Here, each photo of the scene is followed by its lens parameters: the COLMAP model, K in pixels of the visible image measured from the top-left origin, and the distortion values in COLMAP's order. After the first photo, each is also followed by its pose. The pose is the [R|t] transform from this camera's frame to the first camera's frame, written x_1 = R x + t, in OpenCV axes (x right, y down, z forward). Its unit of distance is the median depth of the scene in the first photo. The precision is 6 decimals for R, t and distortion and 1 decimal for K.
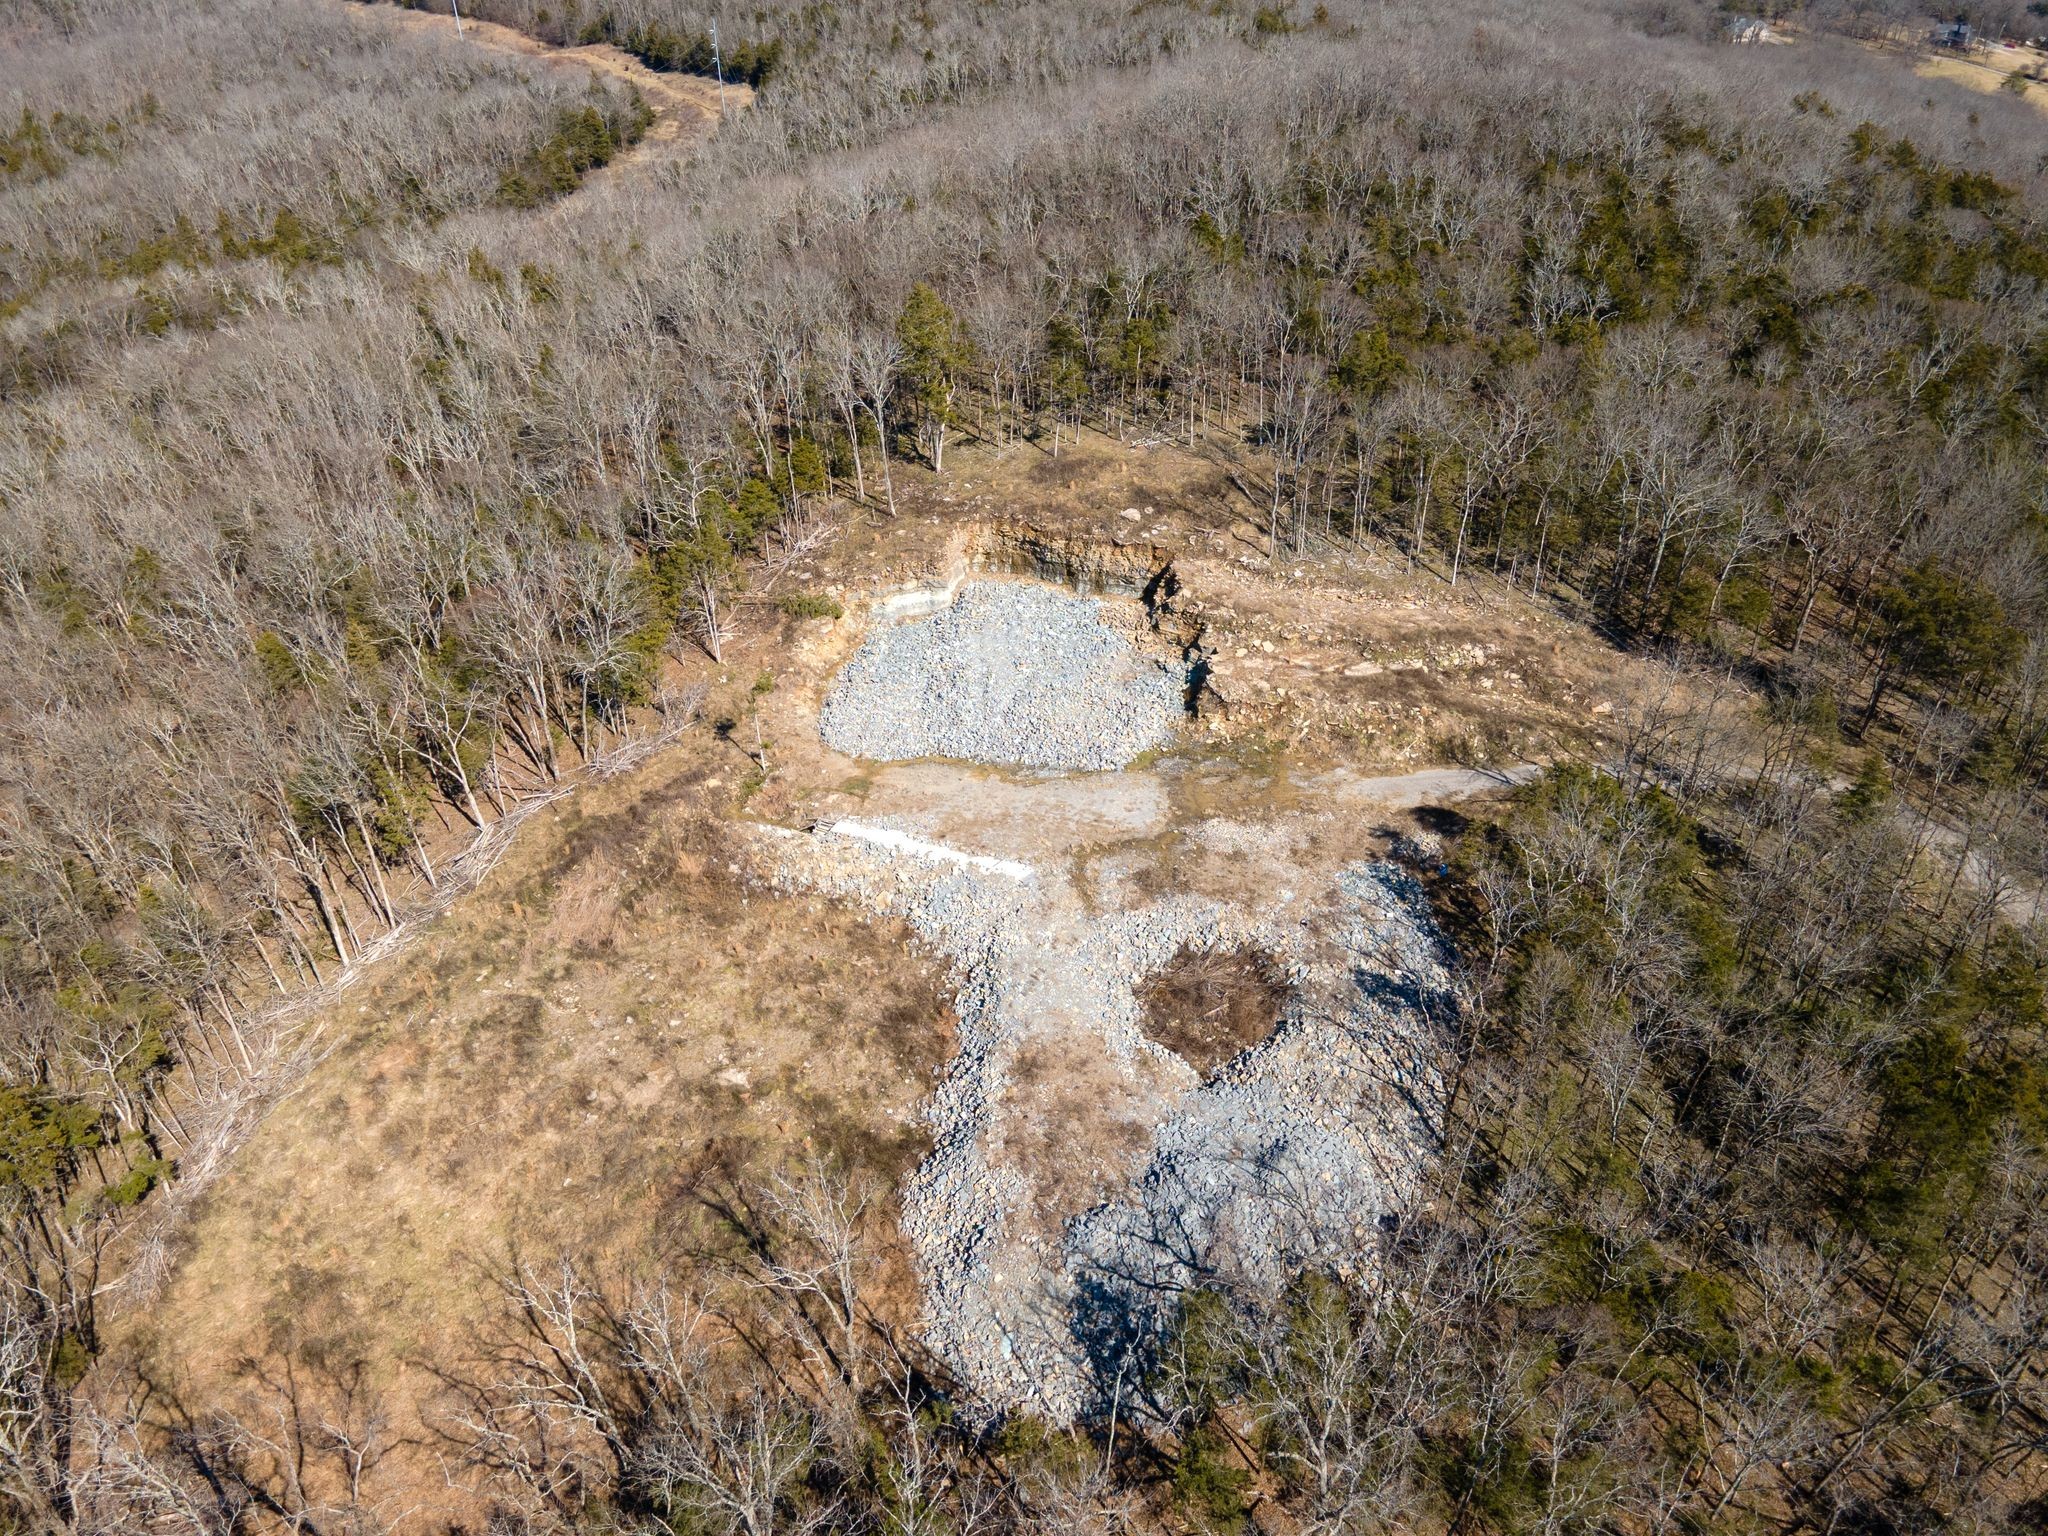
lens RADIAL K [[1494.8, 0, 1032.8], [0, 1494.8, 767.0], [0, 0, 1]] dist [0.007822, 0.051638]
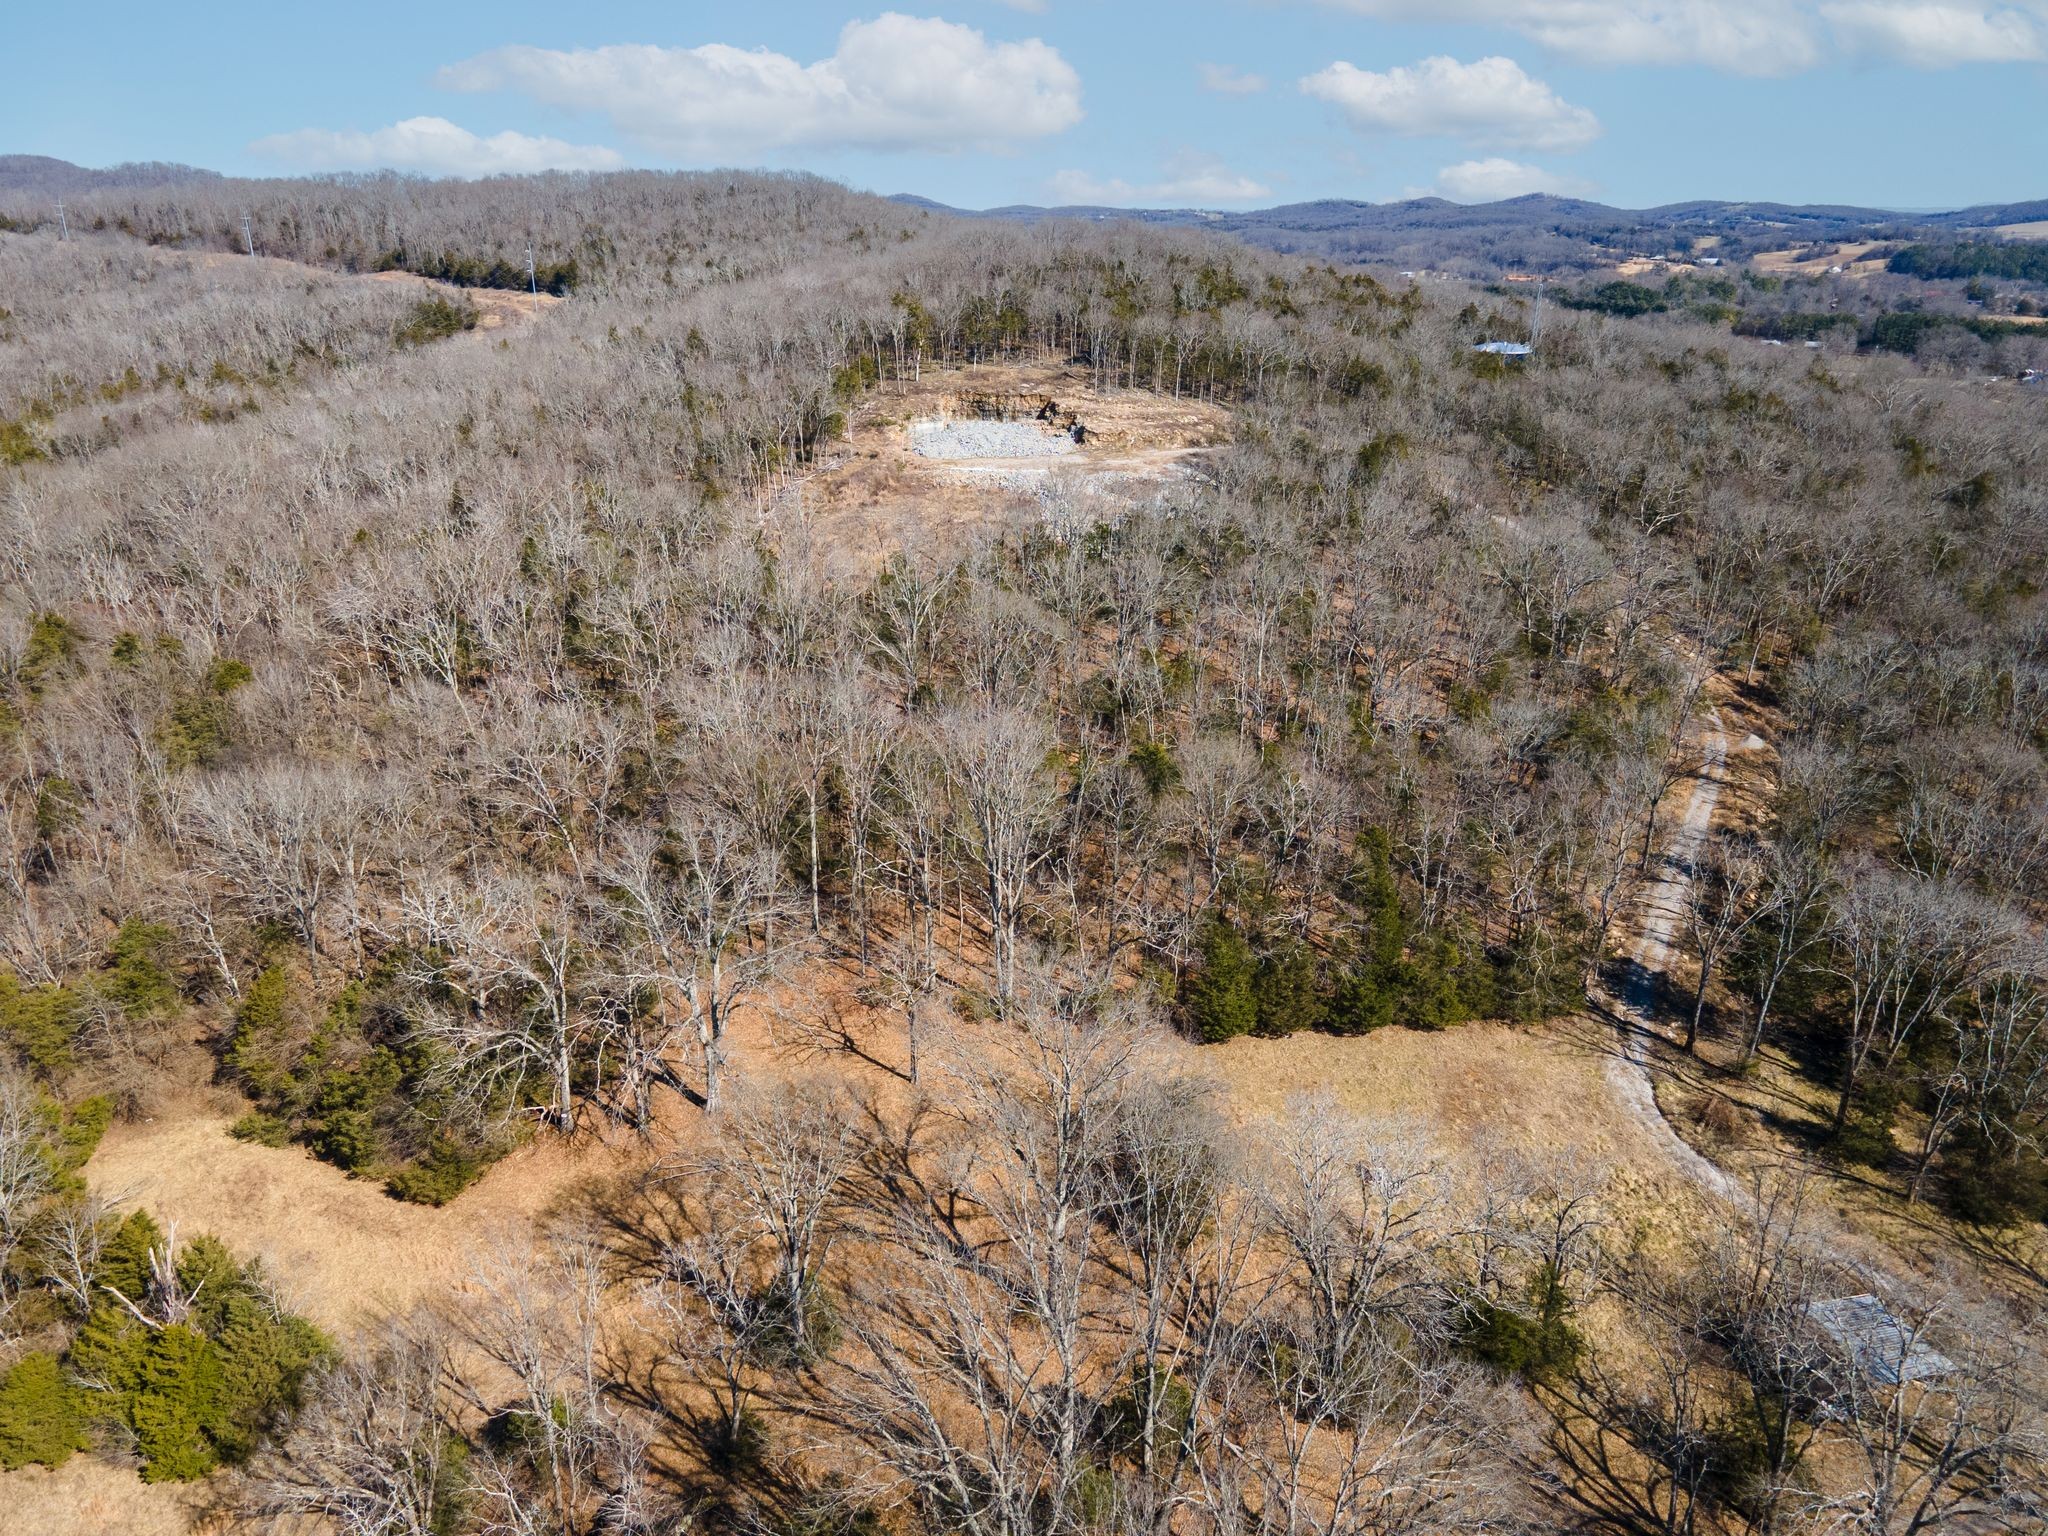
lens RADIAL K [[1494.8, 0, 1032.8], [0, 1494.8, 767.0], [0, 0, 1]] dist [0.007822, 0.051638]
pose [[0.960074, -0.072610, 0.270160, -0.522682], [0.119545, 0.979598, -0.161547, 0.687352], [-0.252918, 0.187394, 0.949166, -0.887088]]
